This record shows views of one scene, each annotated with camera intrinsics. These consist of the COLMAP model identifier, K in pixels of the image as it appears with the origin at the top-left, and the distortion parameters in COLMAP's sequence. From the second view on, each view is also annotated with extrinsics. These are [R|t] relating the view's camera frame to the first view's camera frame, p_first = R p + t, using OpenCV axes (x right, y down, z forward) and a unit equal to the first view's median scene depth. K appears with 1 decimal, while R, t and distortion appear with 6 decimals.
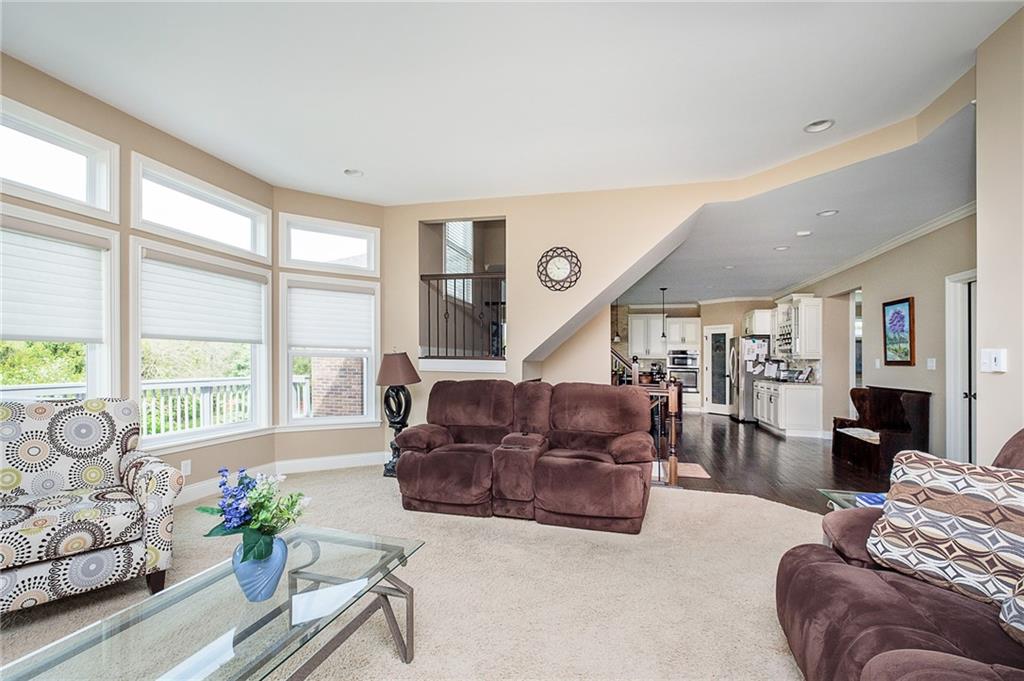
lens RADIAL K [[460.3, 0, 513.9], [0, 460.3, 363.3], [0, 0, 1]] dist [-0.003480, -0.000172]
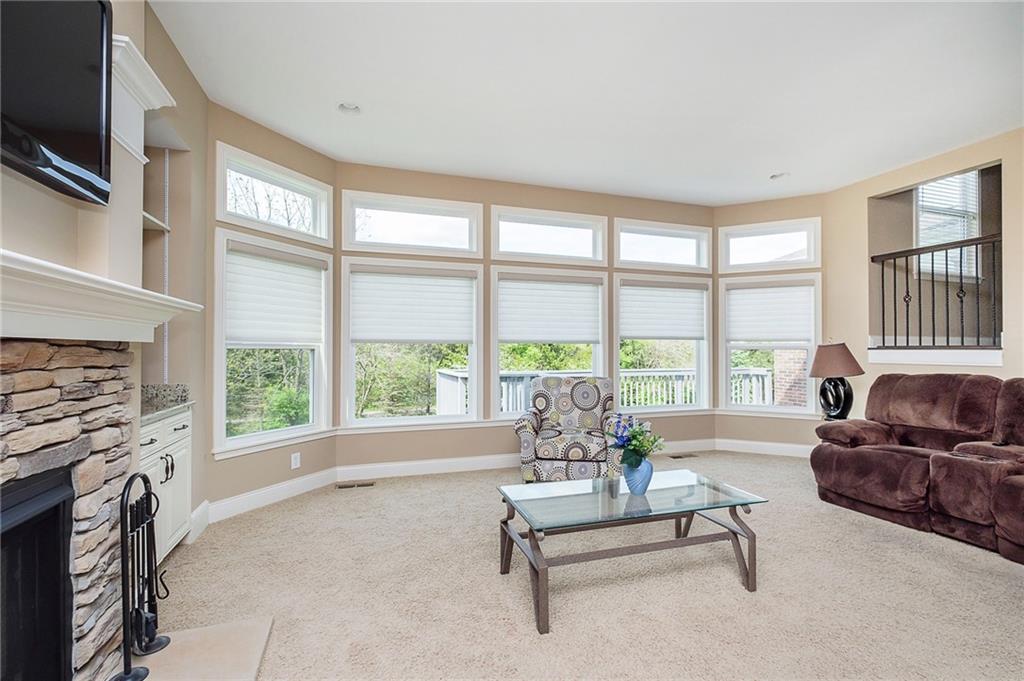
lens RADIAL K [[454.7, 0, 519.6], [0, 454.7, 343.7], [0, 0, 1]] dist [0.000151, 0.000380]
pose [[0.565157, -0.028771, -0.824481, 0.205059], [0.004290, 0.999481, -0.031937, 0.005660], [0.824972, 0.014513, 0.564987, -0.102561]]
